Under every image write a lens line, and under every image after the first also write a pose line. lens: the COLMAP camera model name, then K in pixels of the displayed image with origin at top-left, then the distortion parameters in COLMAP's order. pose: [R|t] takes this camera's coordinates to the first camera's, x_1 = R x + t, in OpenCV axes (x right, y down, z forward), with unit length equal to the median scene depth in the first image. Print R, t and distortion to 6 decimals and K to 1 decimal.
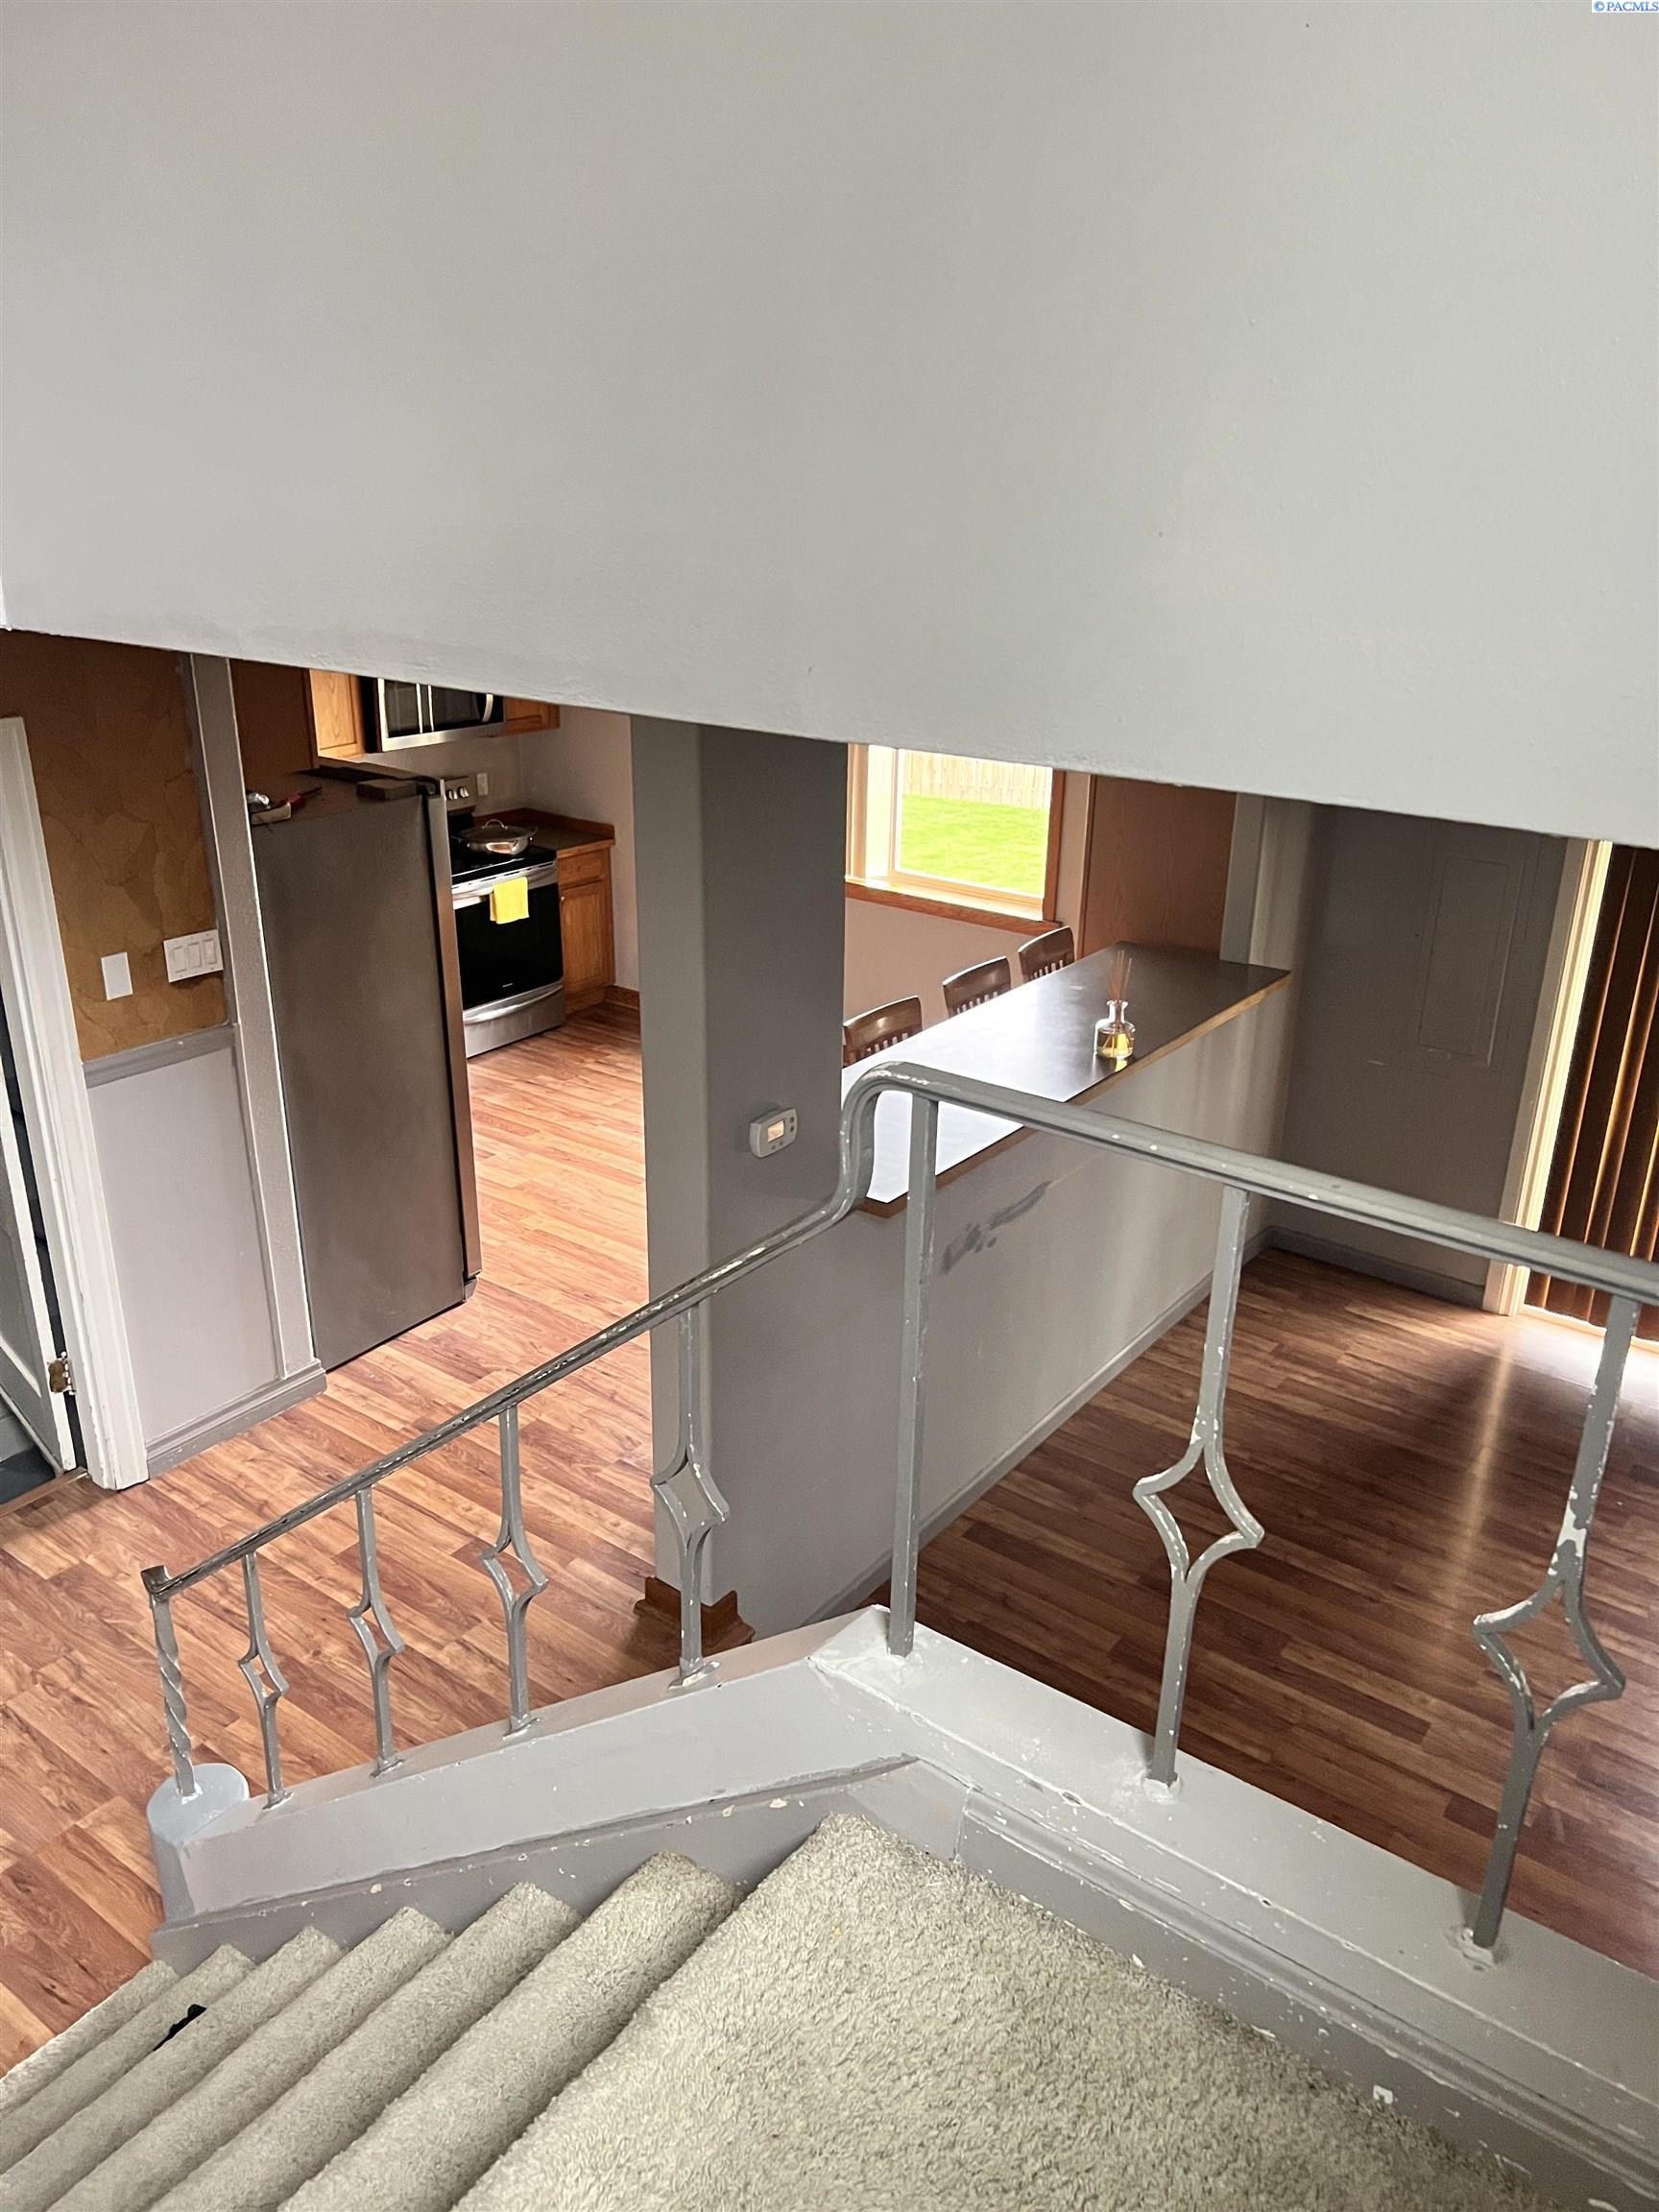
lens RADIAL K [[1654.8, 0, 840.6], [0, 1654.8, 1114.5], [0, 0, 1]] dist [0.037677, -0.035942]
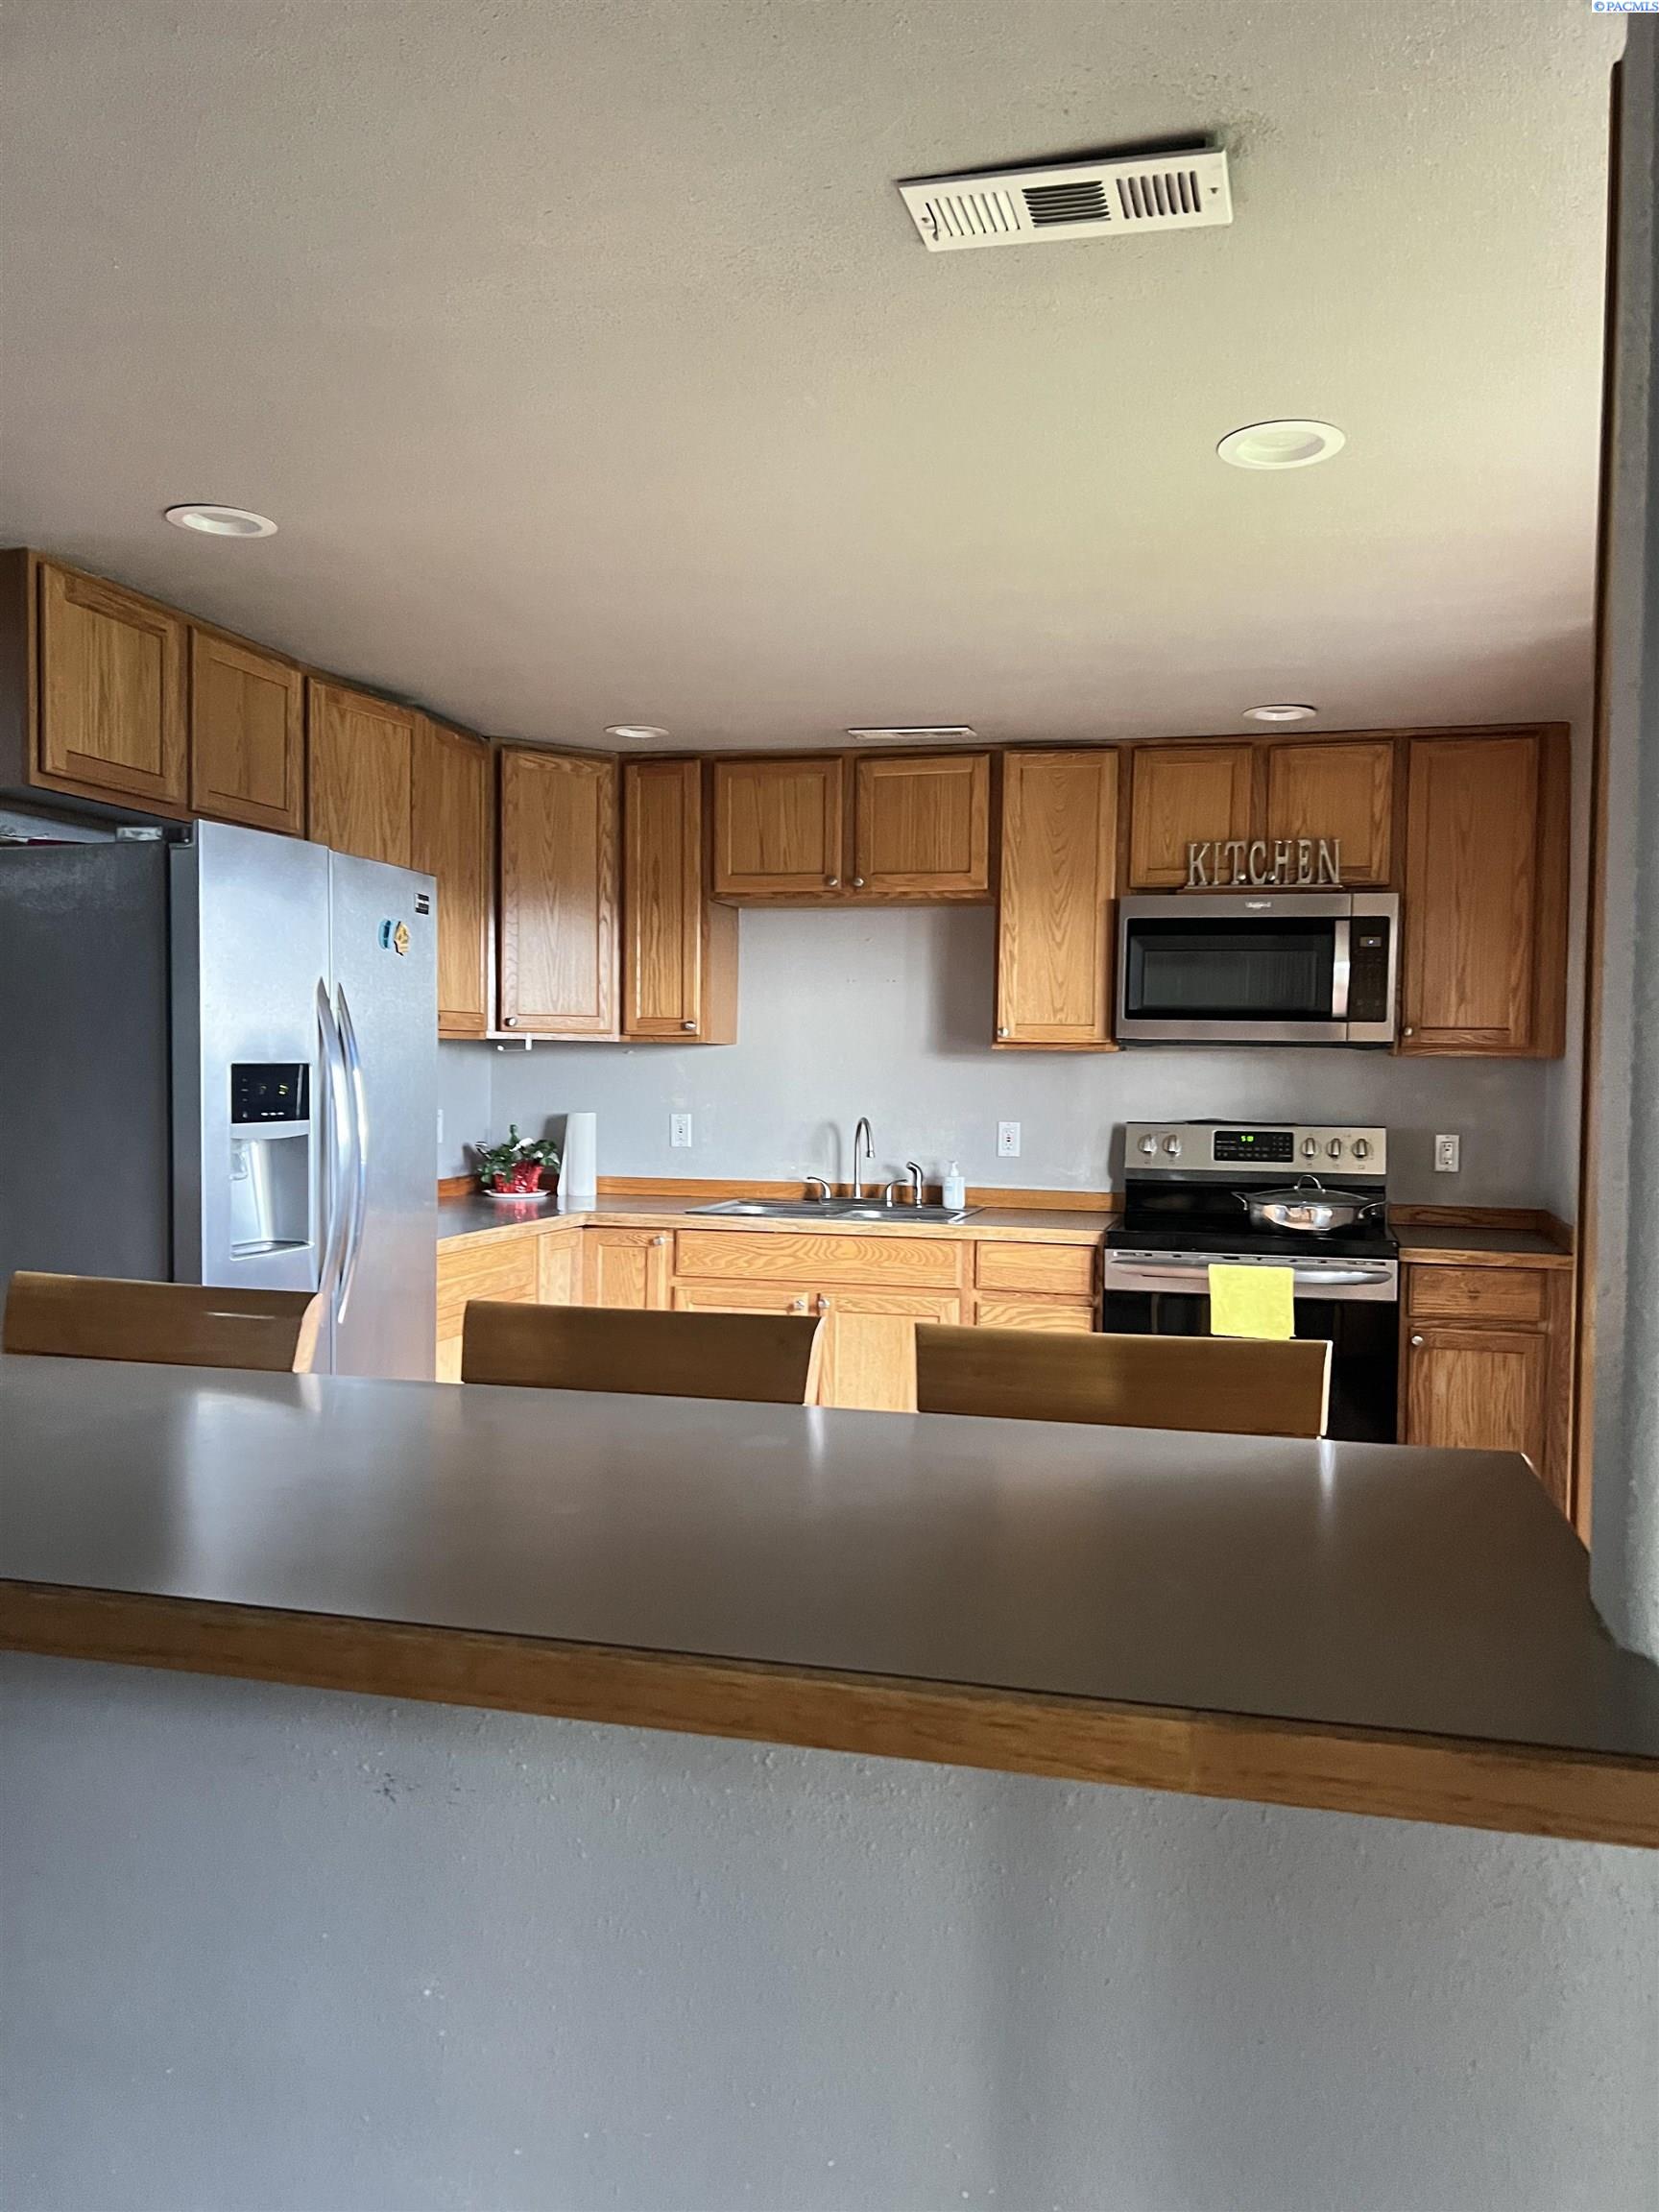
lens RADIAL K [[1654.8, 0, 822.1], [0, 1654.8, 1107.3], [0, 0, 1]] dist [0.037677, -0.035942]
pose [[0.362157, 0.016731, -0.931967, 0.261983], [-0.354572, 0.927148, -0.121140, -0.067188], [0.862045, 0.374321, 0.341706, 0.629802]]
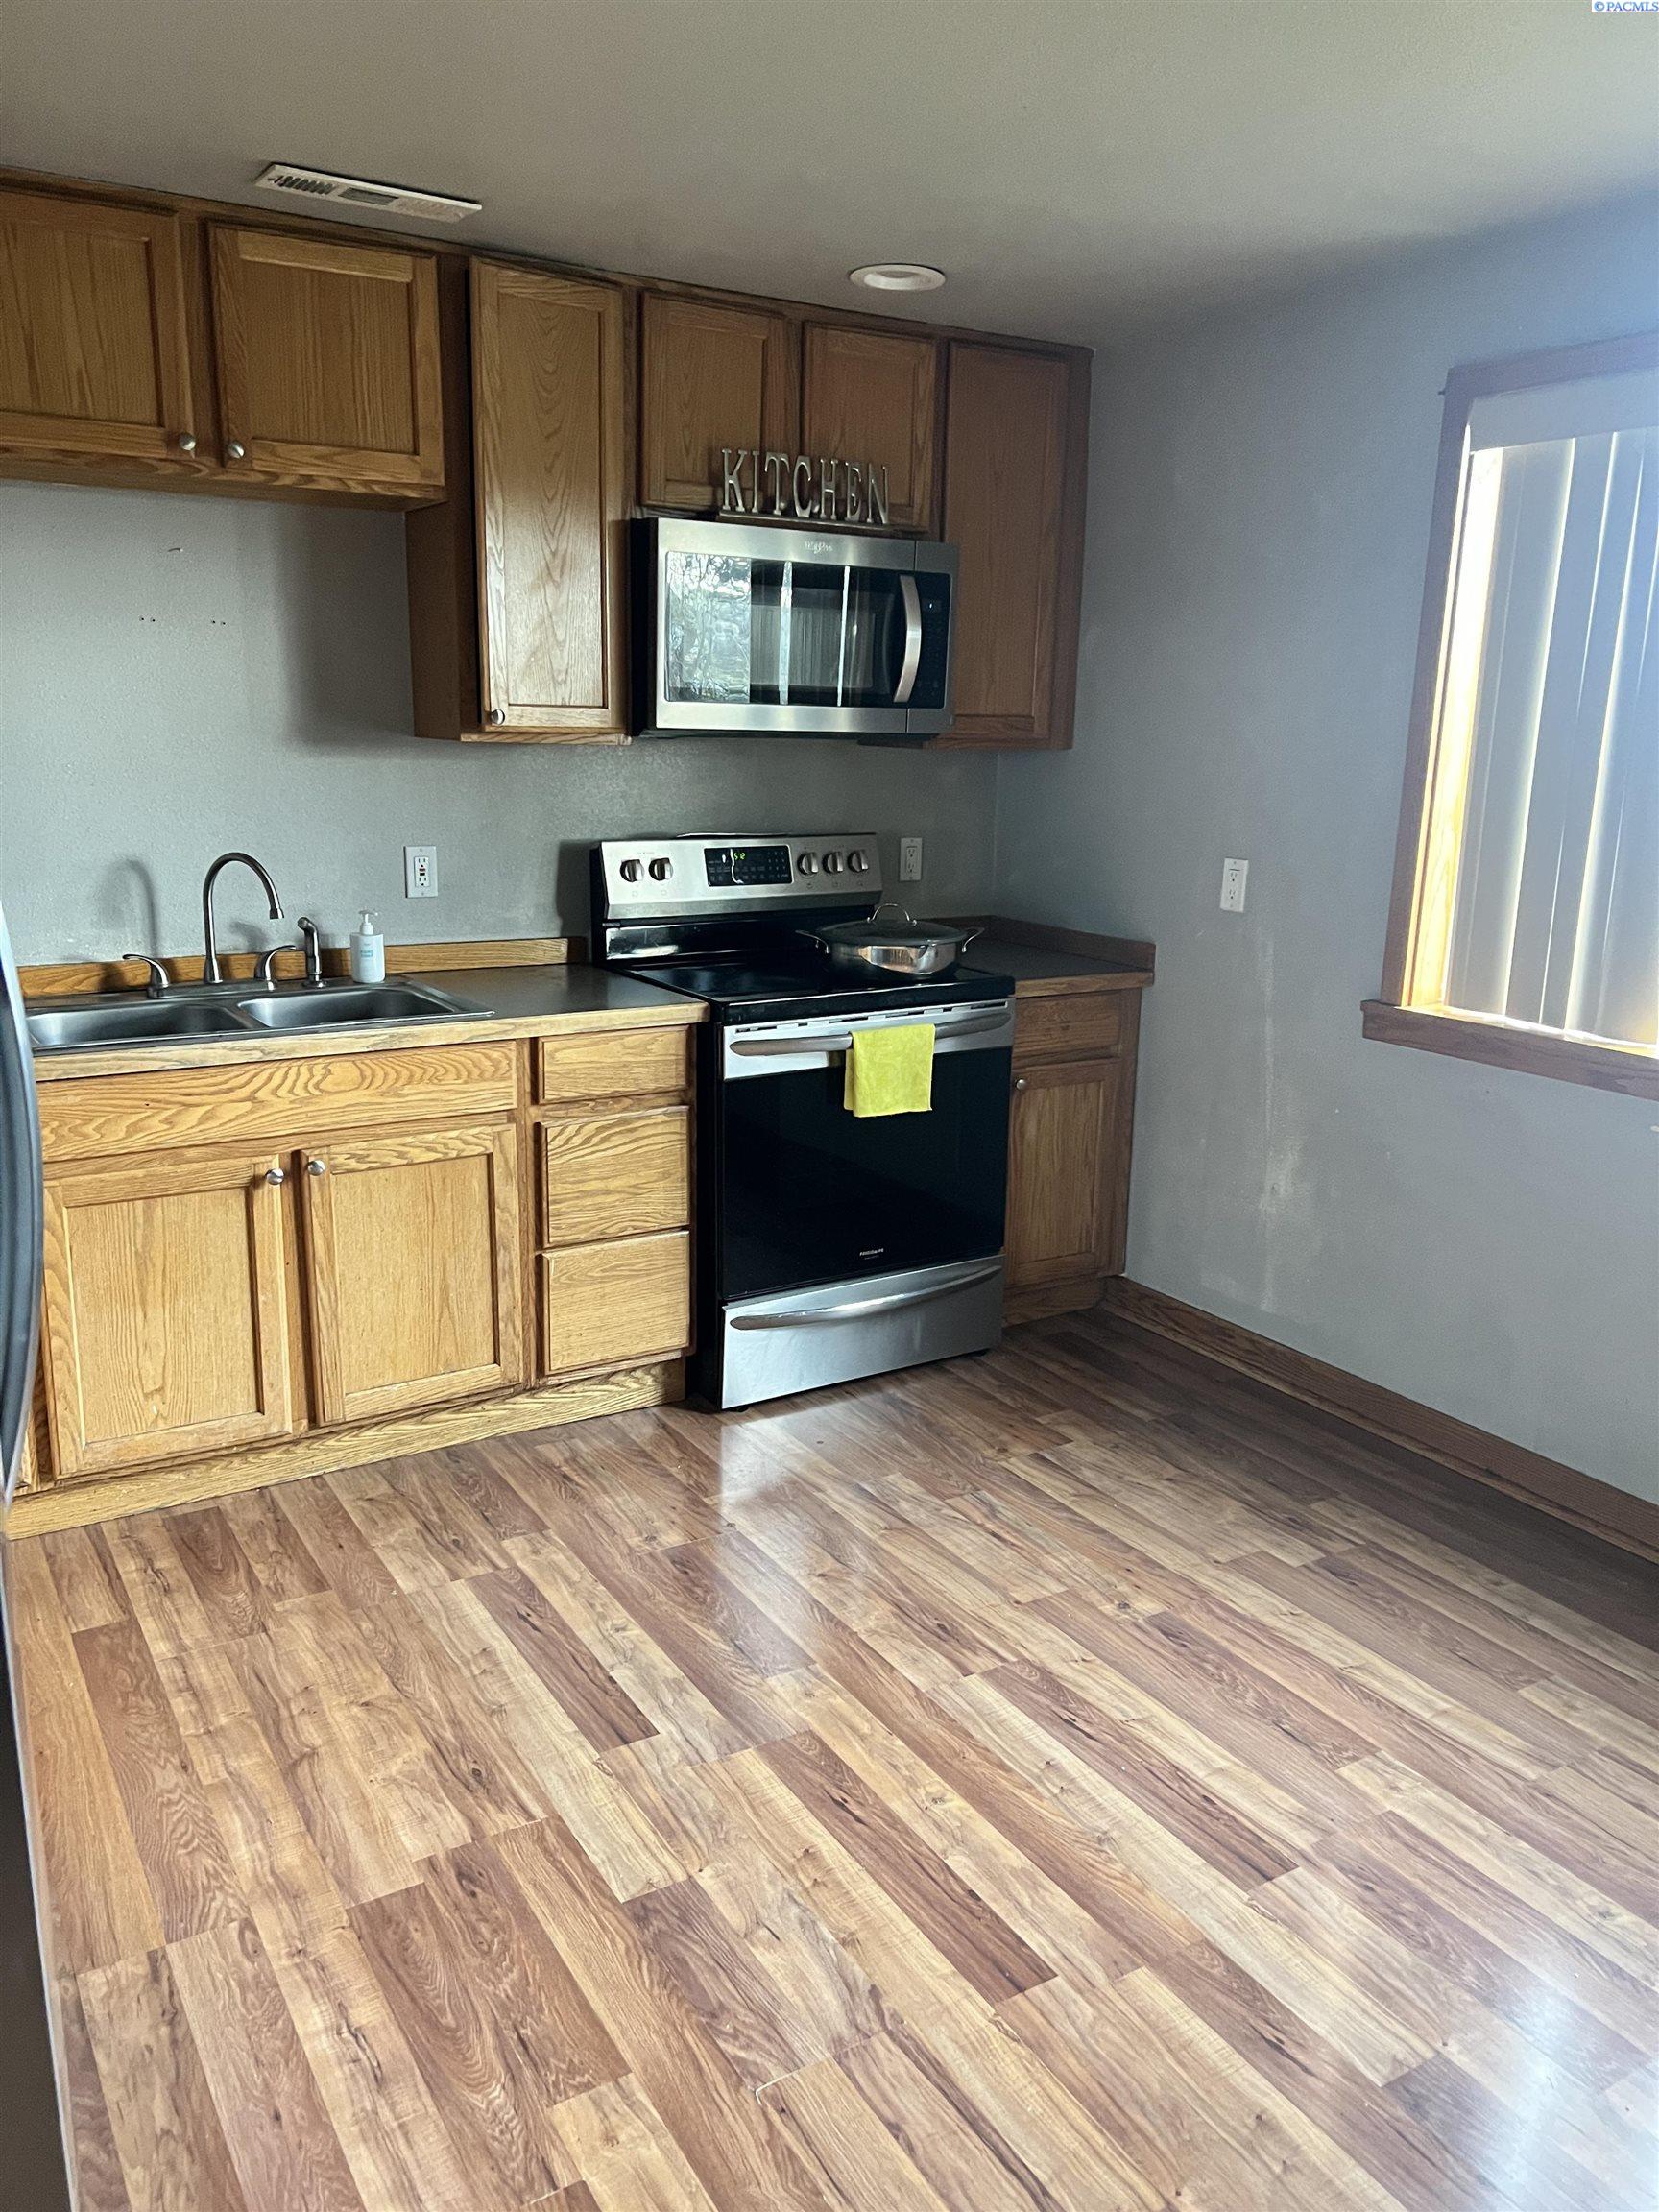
lens RADIAL K [[1654.8, 0, 824.2], [0, 1654.8, 1108.0], [0, 0, 1]] dist [0.037677, -0.035942]
pose [[0.925779, 0.087234, -0.367864, -0.046844], [-0.143230, 0.981412, -0.127729, -0.055839], [0.349884, 0.170938, 0.921066, 0.554888]]
